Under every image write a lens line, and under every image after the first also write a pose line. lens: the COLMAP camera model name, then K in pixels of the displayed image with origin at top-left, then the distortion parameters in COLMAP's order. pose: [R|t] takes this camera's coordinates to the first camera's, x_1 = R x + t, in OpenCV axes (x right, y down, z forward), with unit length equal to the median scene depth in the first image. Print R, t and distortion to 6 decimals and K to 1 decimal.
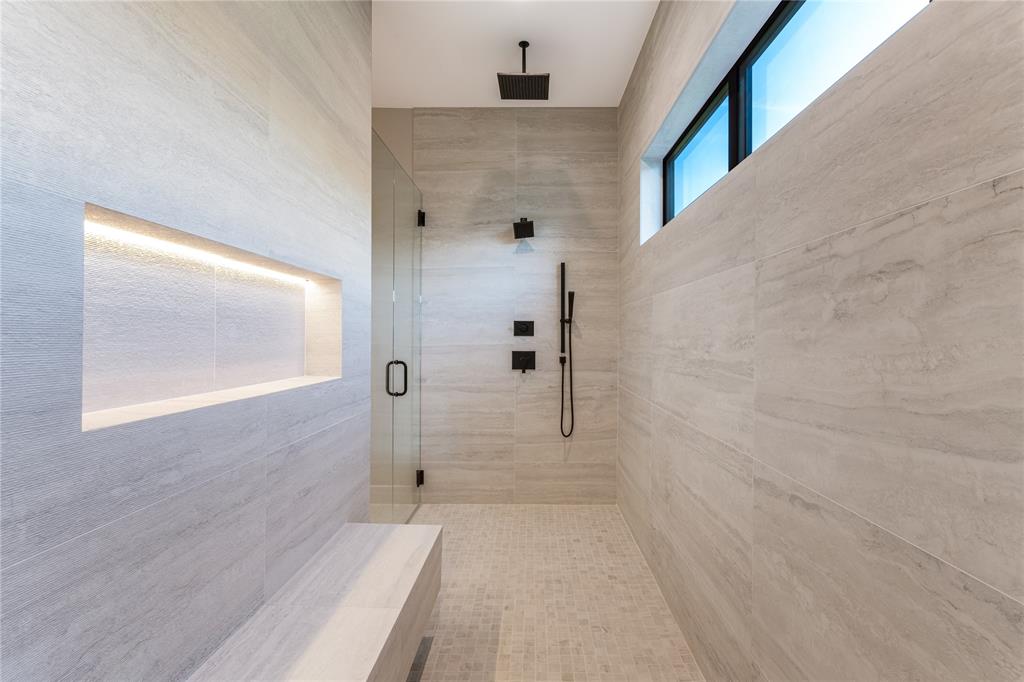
lens RADIAL K [[477.8, 0, 515.6], [0, 477.8, 336.6], [0, 0, 1]] dist [0.002736, 0.000081]
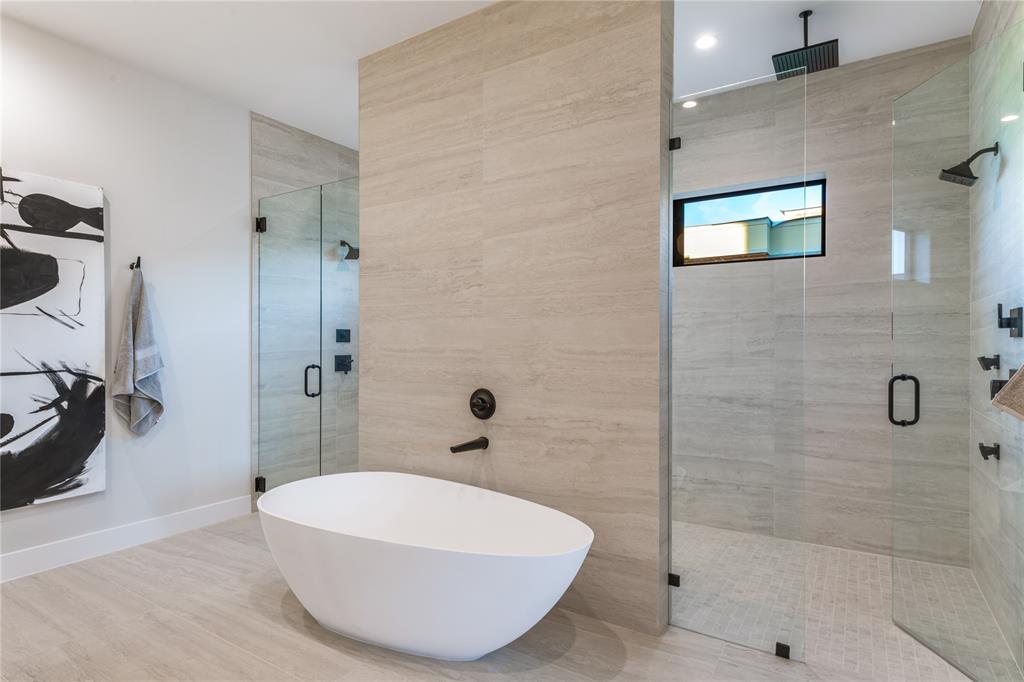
lens RADIAL K [[549.0, 0, 513.0], [0, 549.0, 341.2], [0, 0, 1]] dist [0.000301, -0.000896]
pose [[0.527578, 0.000003, 0.849506, -0.896248], [-0.001274, 0.999999, 0.000788, -0.005543], [-0.849505, -0.001498, 0.527578, -0.055115]]
